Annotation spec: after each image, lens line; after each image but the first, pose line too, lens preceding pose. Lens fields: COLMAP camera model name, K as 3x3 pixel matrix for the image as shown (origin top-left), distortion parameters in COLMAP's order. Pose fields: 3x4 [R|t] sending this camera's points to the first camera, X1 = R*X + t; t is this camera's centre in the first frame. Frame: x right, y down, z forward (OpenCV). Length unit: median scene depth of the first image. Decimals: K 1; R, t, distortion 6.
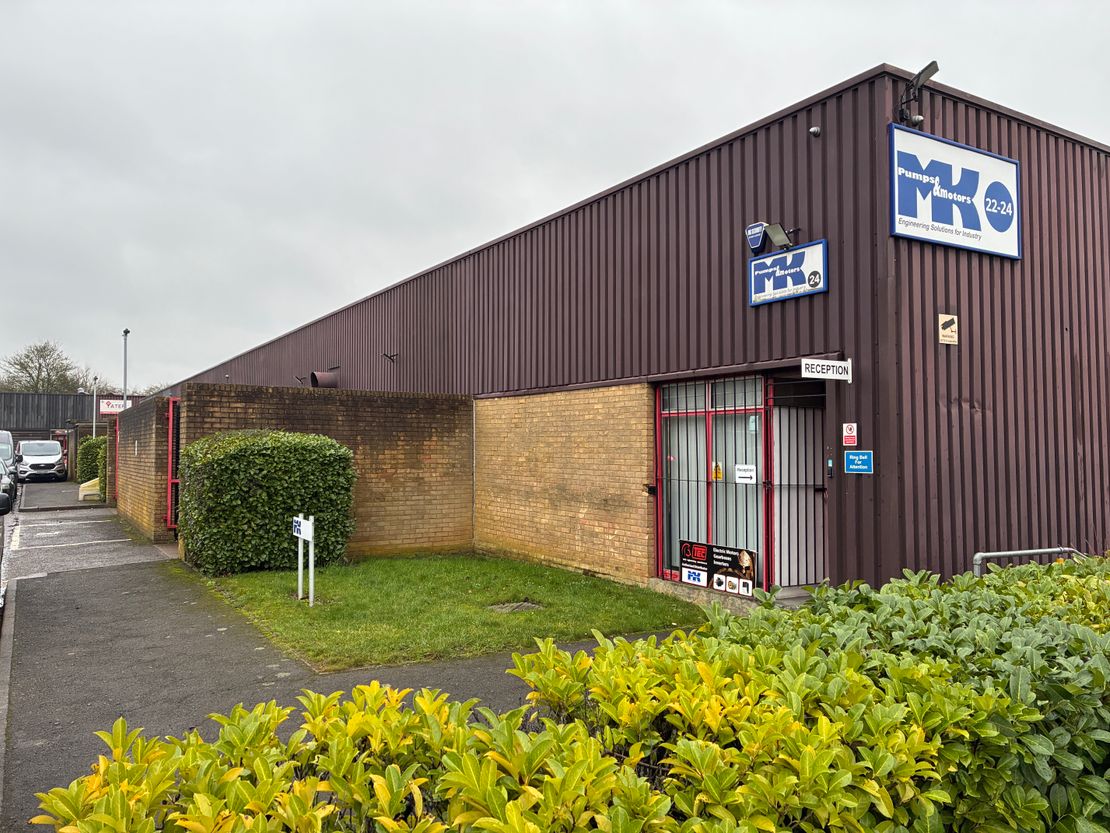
lens RADIAL K [[840.6, 0, 556.4], [0, 840.6, 414.9], [0, 0, 1]] dist [0.006931, 0.002610]
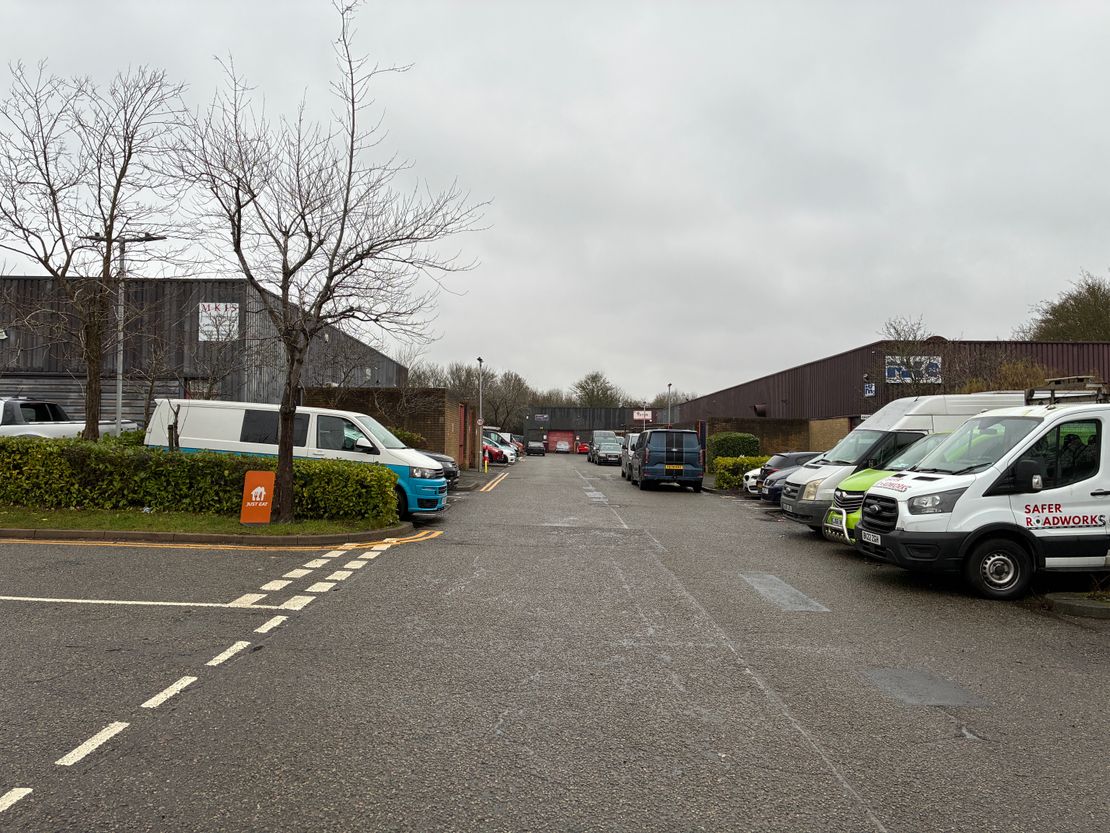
lens RADIAL K [[840.6, 0, 555.9], [0, 840.6, 418.3], [0, 0, 1]] dist [0.006931, 0.002610]
pose [[0.854144, -0.005084, -0.520012, 0.492677], [0.007263, 0.999971, 0.002155, -0.030513], [0.519986, -0.005617, 0.854157, -1.375640]]
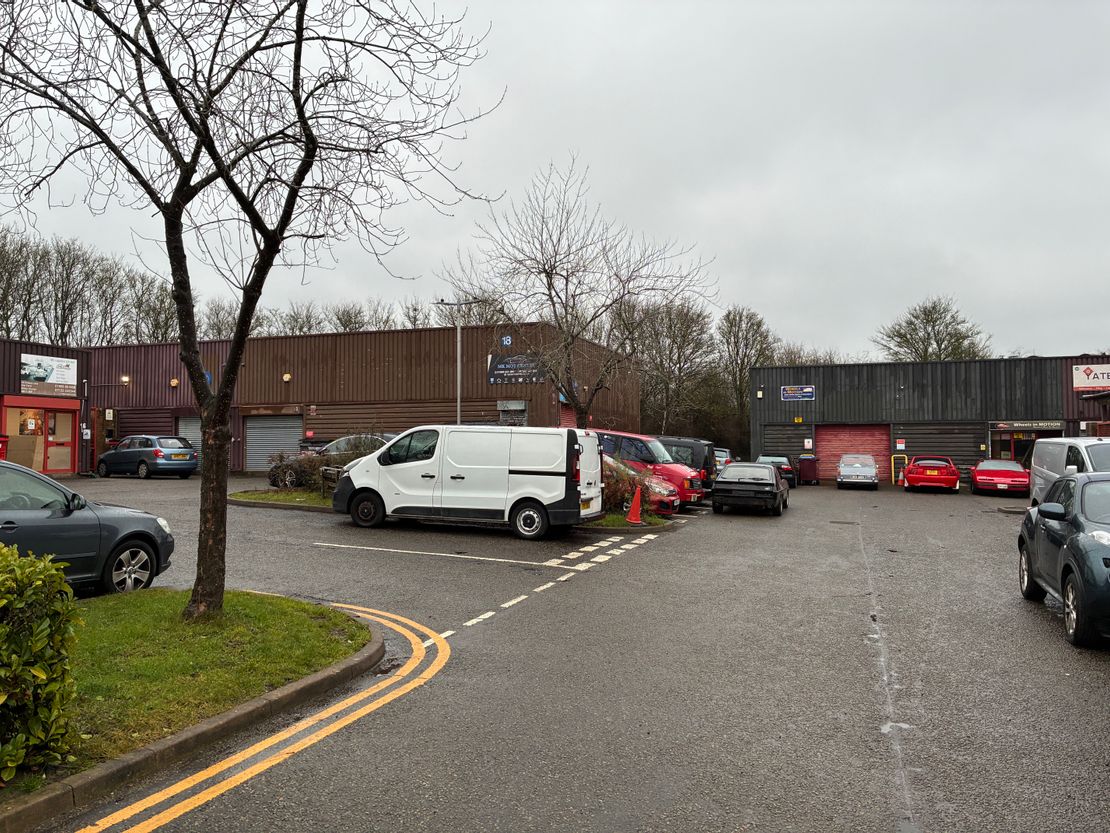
lens RADIAL K [[840.6, 0, 553.0], [0, 840.6, 416.6], [0, 0, 1]] dist [0.006931, 0.002610]
pose [[0.628021, -0.030389, -0.777603, -1.130588], [0.025199, 0.999507, -0.018709, 0.056471], [0.777788, -0.007845, 0.628478, 1.365531]]
